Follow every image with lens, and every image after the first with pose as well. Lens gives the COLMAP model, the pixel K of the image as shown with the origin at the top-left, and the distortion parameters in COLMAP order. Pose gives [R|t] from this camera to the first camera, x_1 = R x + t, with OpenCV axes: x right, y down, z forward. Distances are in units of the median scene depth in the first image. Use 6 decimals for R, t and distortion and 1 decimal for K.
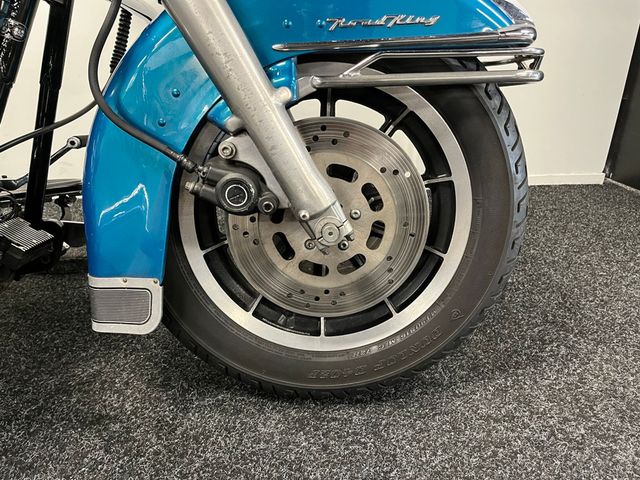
lens RADIAL K [[474.8, 0, 320.0], [0, 474.8, 240.0], [0, 0, 1]] dist [0.003926, 0.001436]
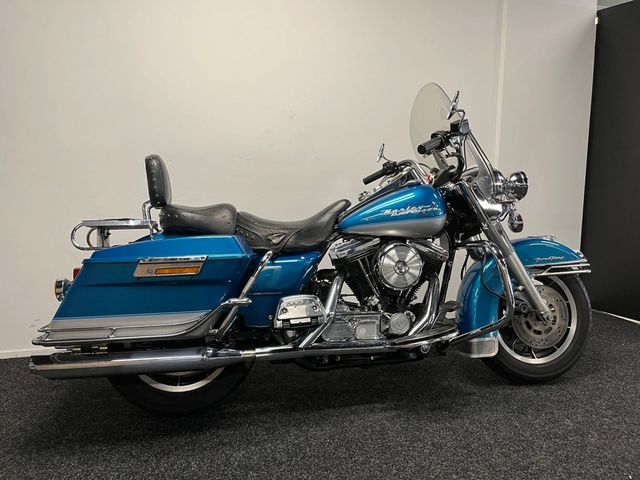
lens RADIAL K [[474.8, 0, 320.0], [0, 474.8, 240.0], [0, 0, 1]] dist [0.003926, 0.001436]
pose [[0.983258, -0.014277, 0.181660, -1.969026], [0.069460, 0.951020, -0.301223, 0.323689], [-0.168462, 0.308798, 0.936090, -1.862317]]
